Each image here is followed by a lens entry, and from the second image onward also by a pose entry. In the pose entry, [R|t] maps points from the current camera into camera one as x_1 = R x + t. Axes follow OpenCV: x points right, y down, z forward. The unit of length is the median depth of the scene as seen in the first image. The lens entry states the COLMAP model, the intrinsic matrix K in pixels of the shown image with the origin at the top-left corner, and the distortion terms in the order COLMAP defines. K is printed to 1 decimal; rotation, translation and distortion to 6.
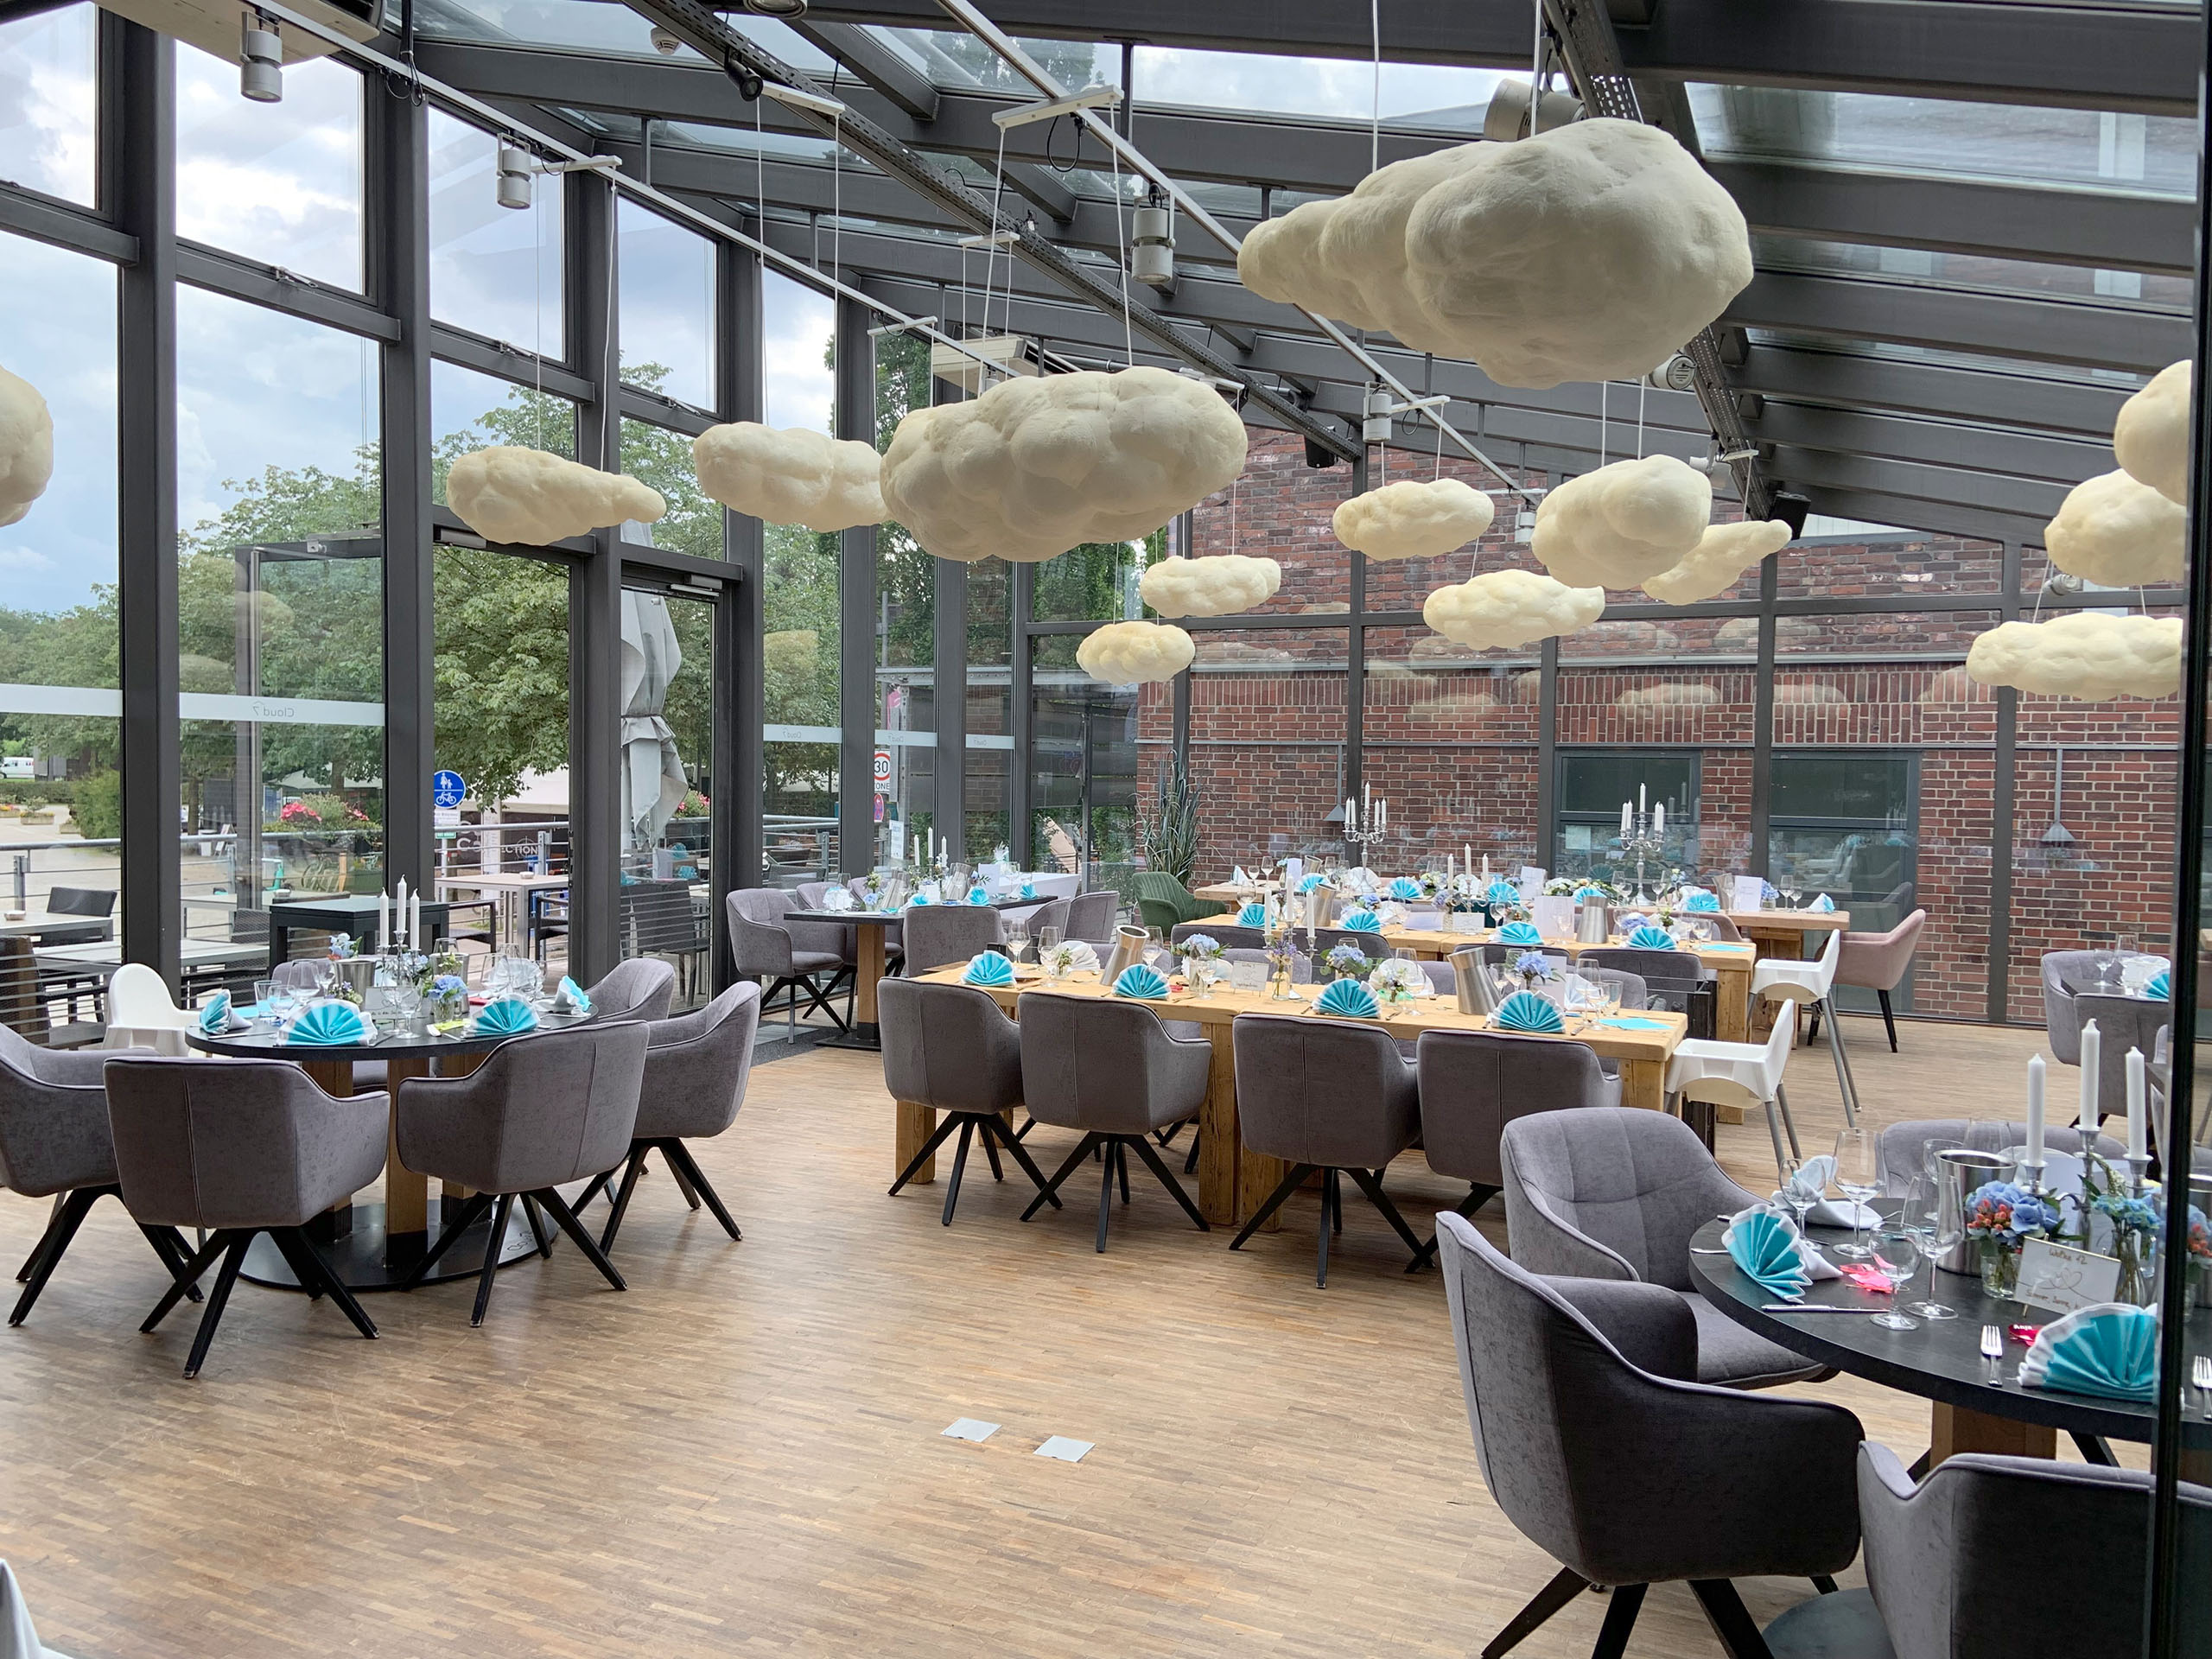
lens RADIAL K [[1665.4, 0, 1082.6], [0, 1665.4, 836.2], [0, 0, 1]] dist [0.132461, -0.167167]
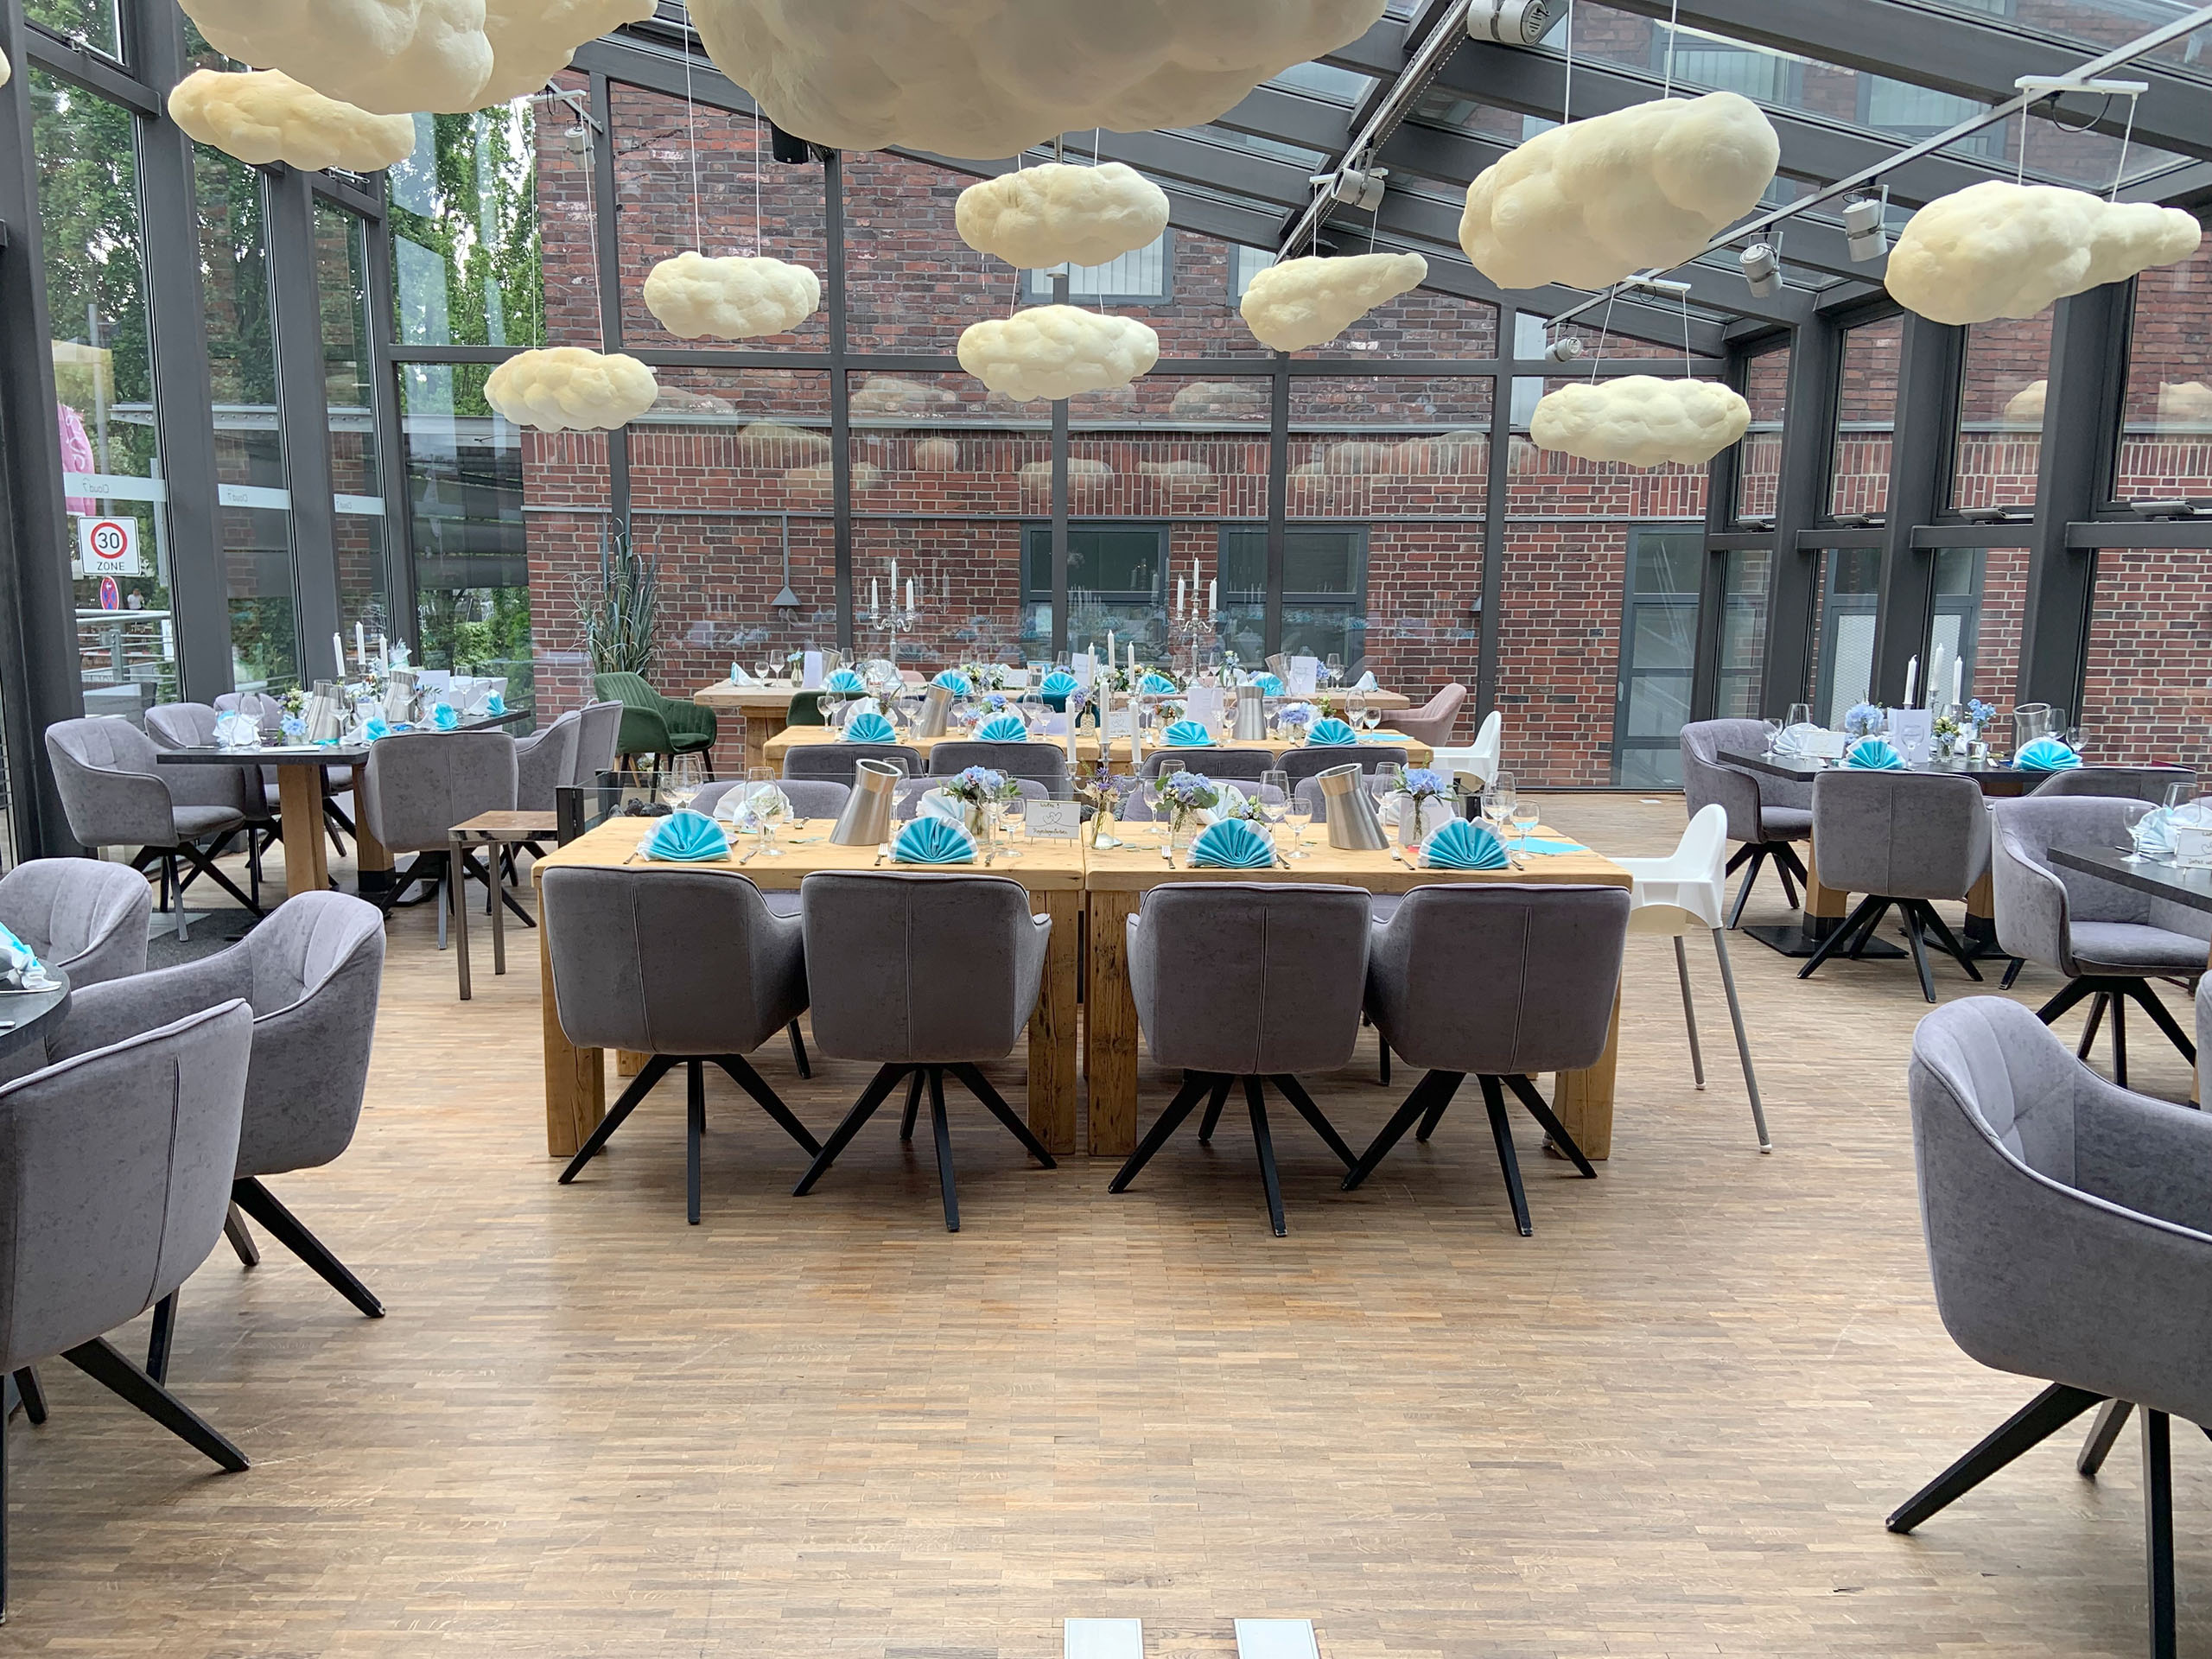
lens RADIAL K [[1665.4, 0, 1082.6], [0, 1665.4, 836.2], [0, 0, 1]] dist [0.132461, -0.167167]
pose [[0.904202, -0.077235, 0.420064, -0.115302], [0.022556, 0.990776, 0.133616, -0.004098], [-0.426509, -0.111341, 0.897604, 0.189424]]
